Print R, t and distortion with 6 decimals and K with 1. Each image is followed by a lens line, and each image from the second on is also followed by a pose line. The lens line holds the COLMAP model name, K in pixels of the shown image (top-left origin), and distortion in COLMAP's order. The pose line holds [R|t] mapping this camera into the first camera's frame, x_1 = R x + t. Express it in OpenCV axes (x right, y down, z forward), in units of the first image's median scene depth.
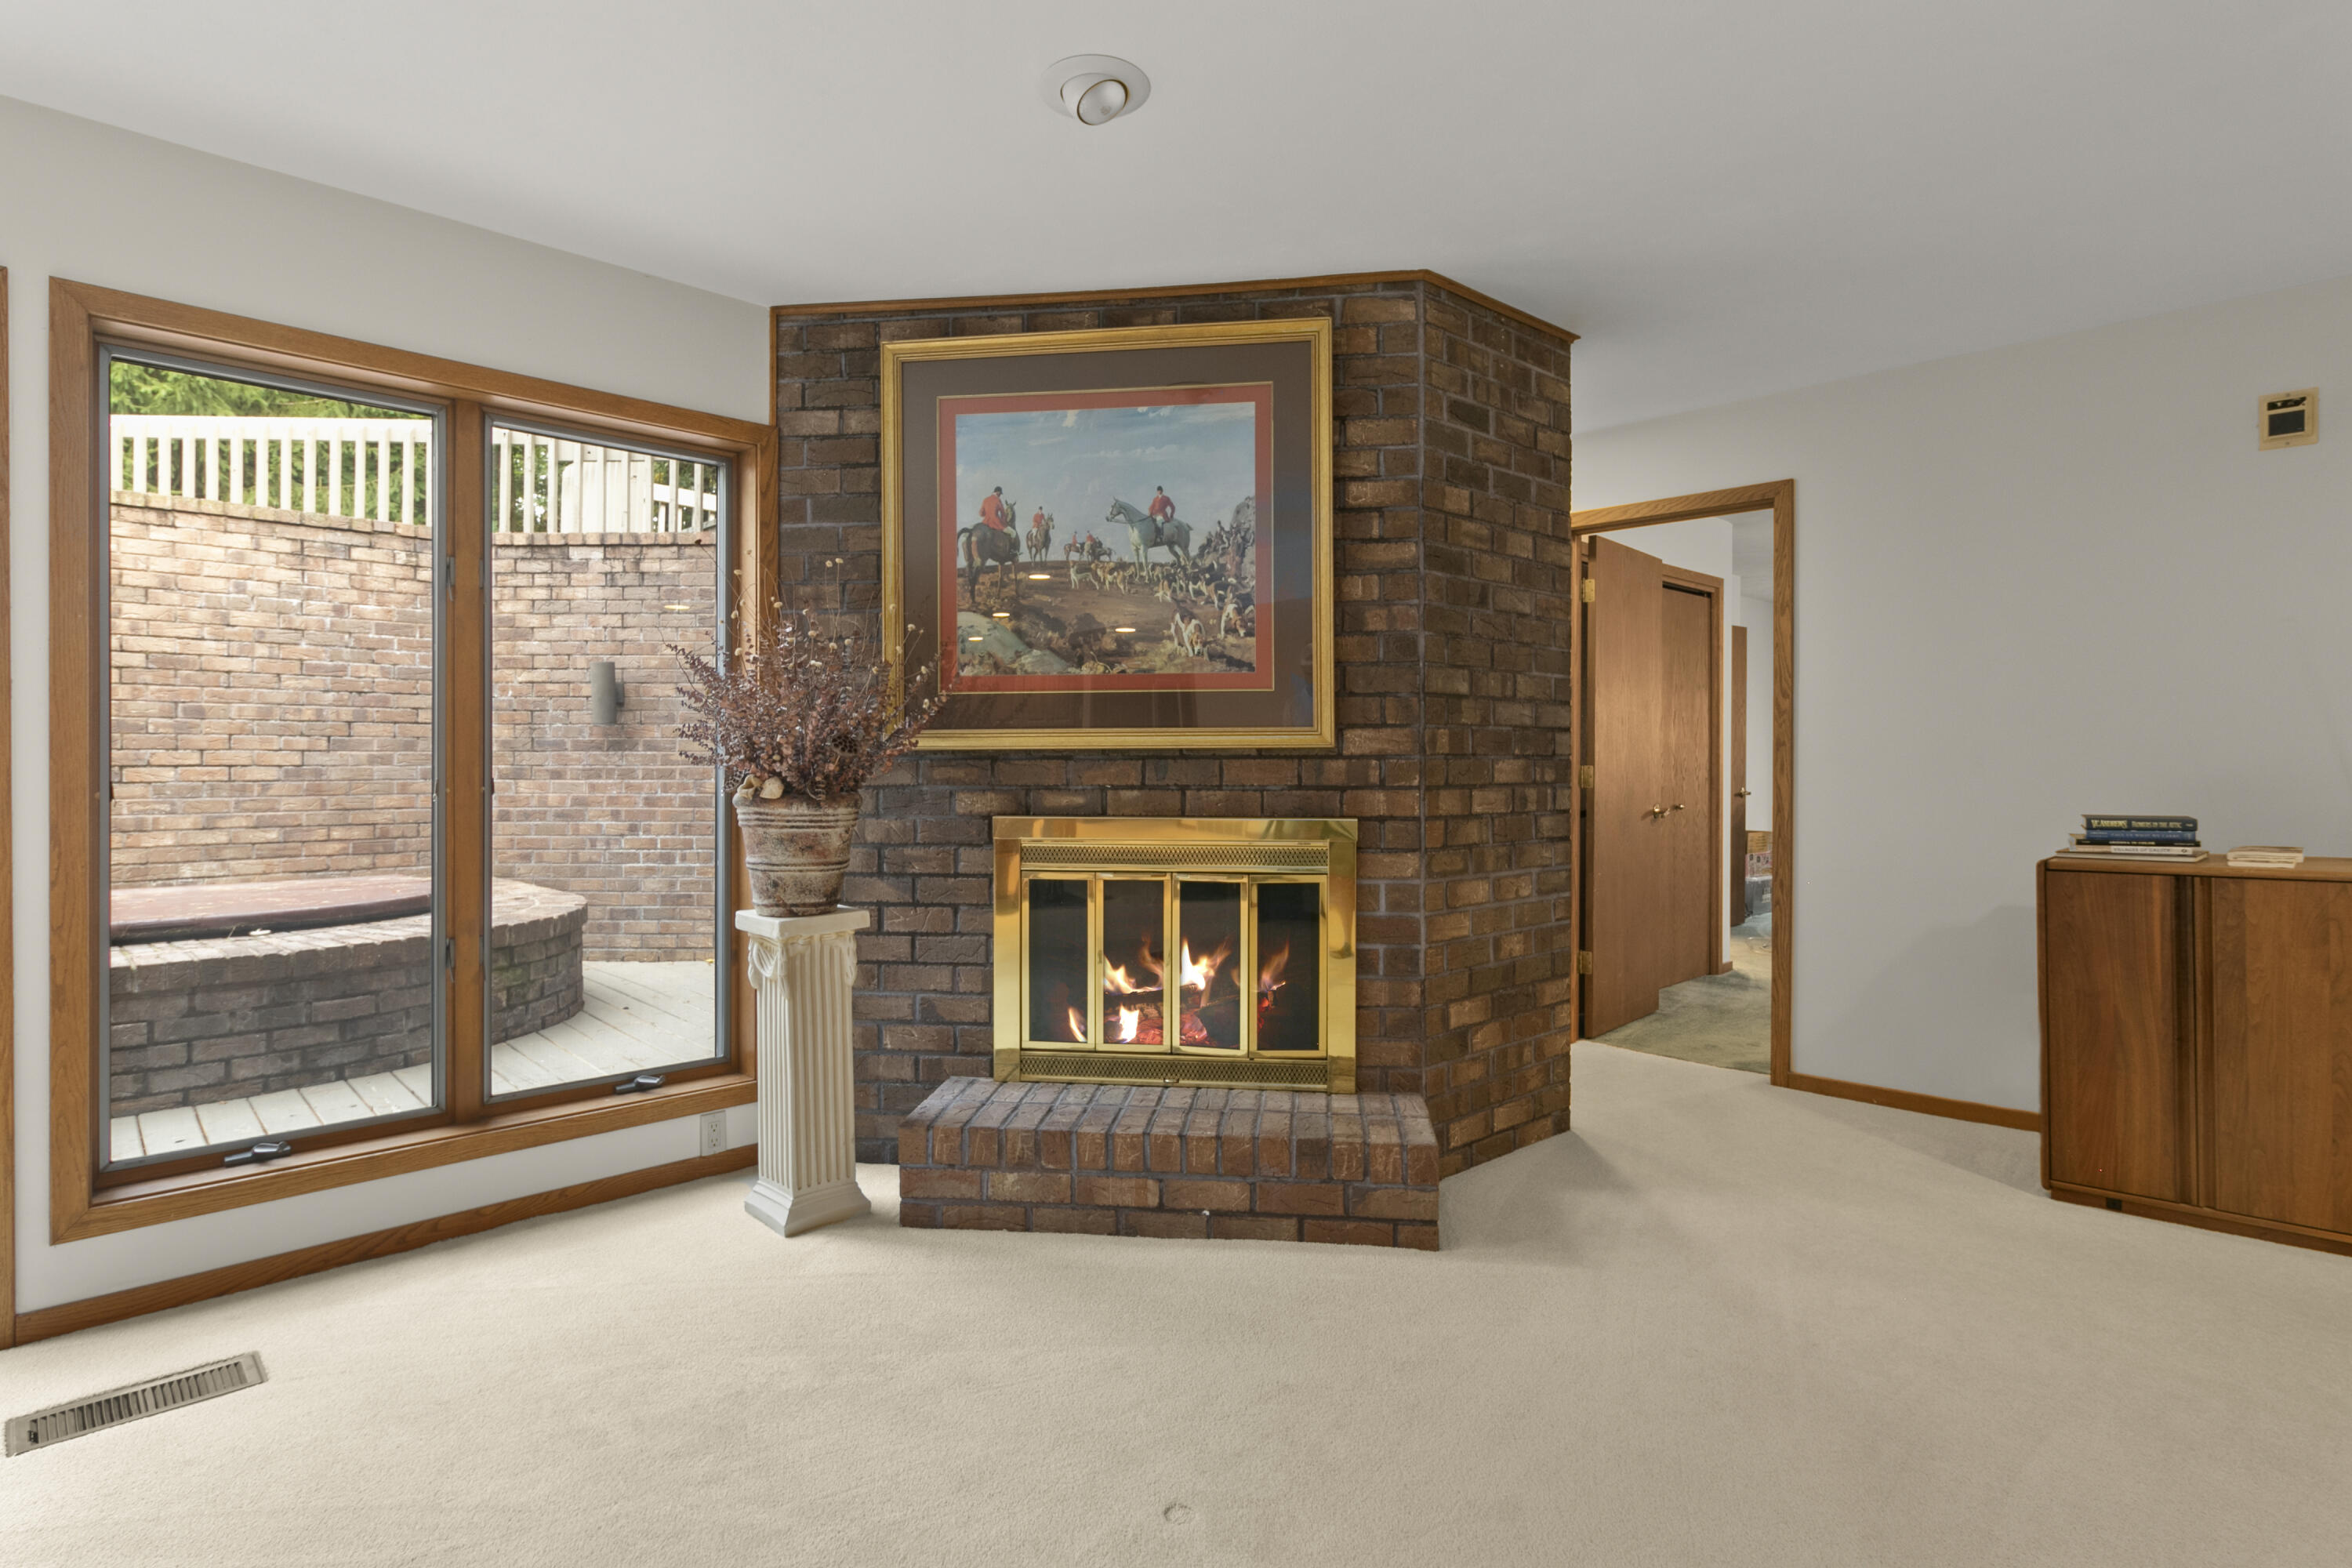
lens RADIAL K [[1182.6, 0, 1177.8], [0, 1182.6, 779.2], [0, 0, 1]] dist [-0.022543, -0.000298]
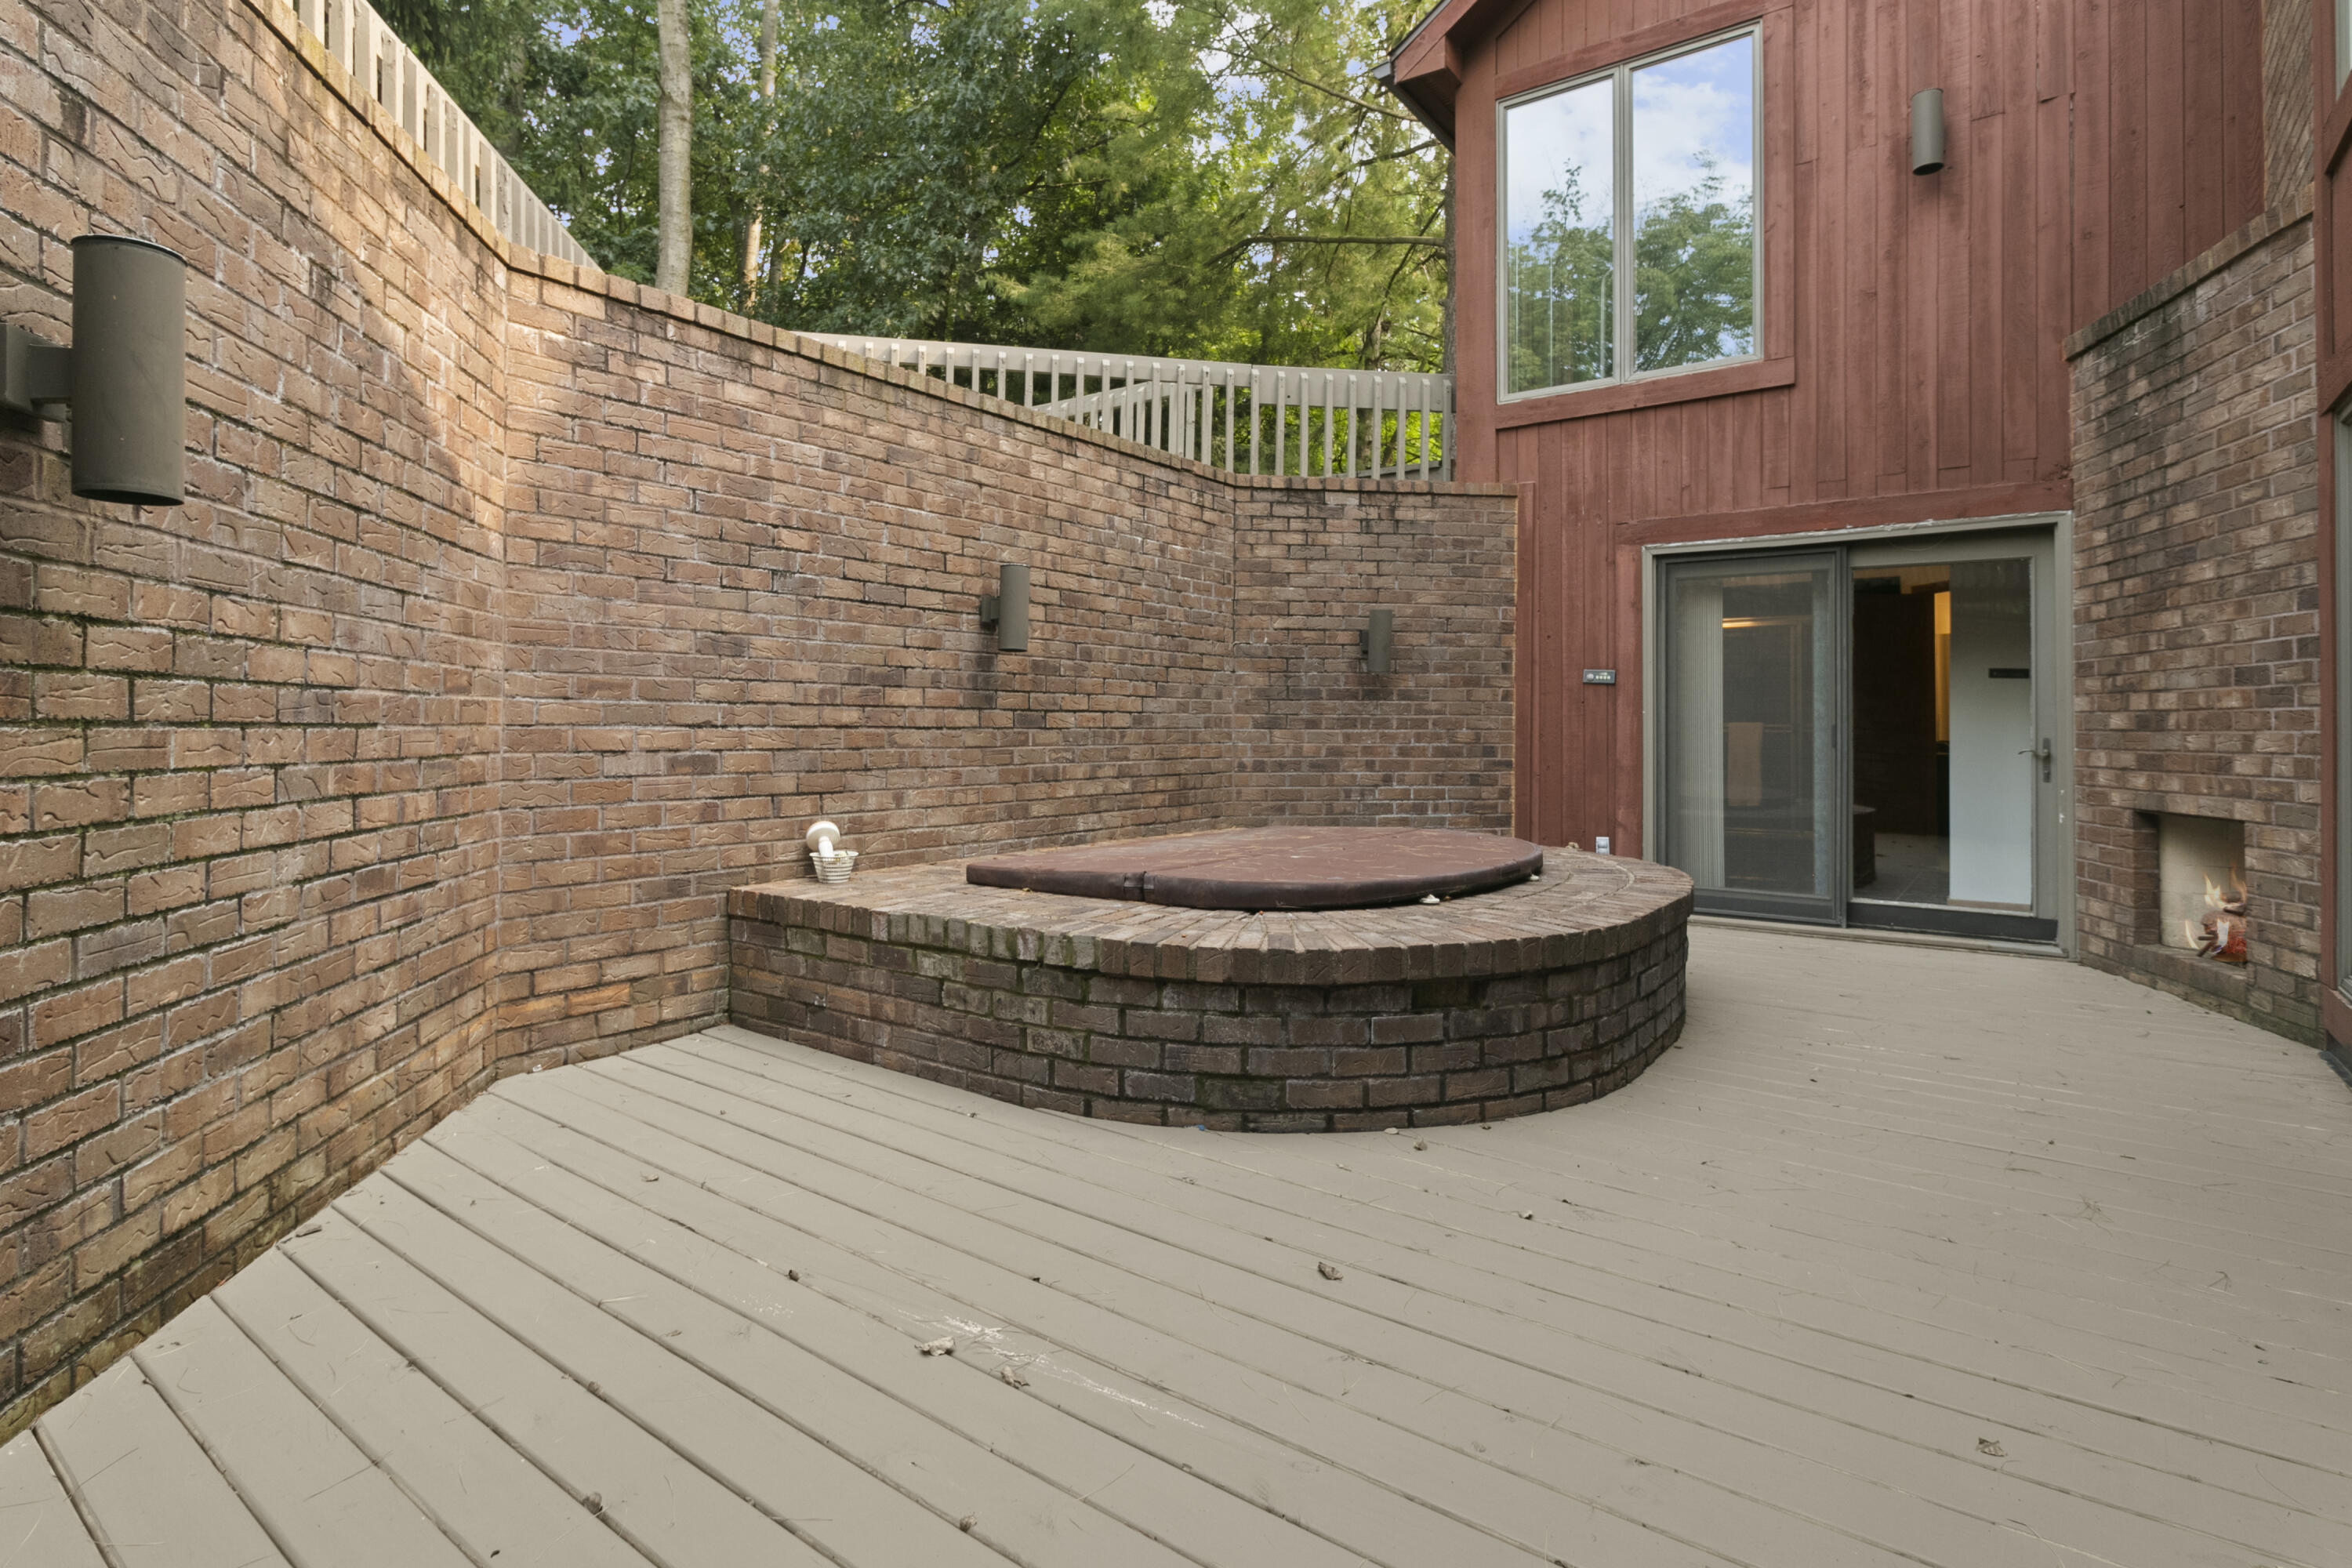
lens RADIAL K [[1182.6, 0, 1132.3], [0, 1182.6, 718.8], [0, 0, 1]] dist [-0.022543, -0.000298]
pose [[0.991806, 0.004303, 0.127679, -0.802936], [-0.001826, 0.999808, -0.019514, 0.011322], [-0.127739, 0.019121, 0.991623, 0.045279]]
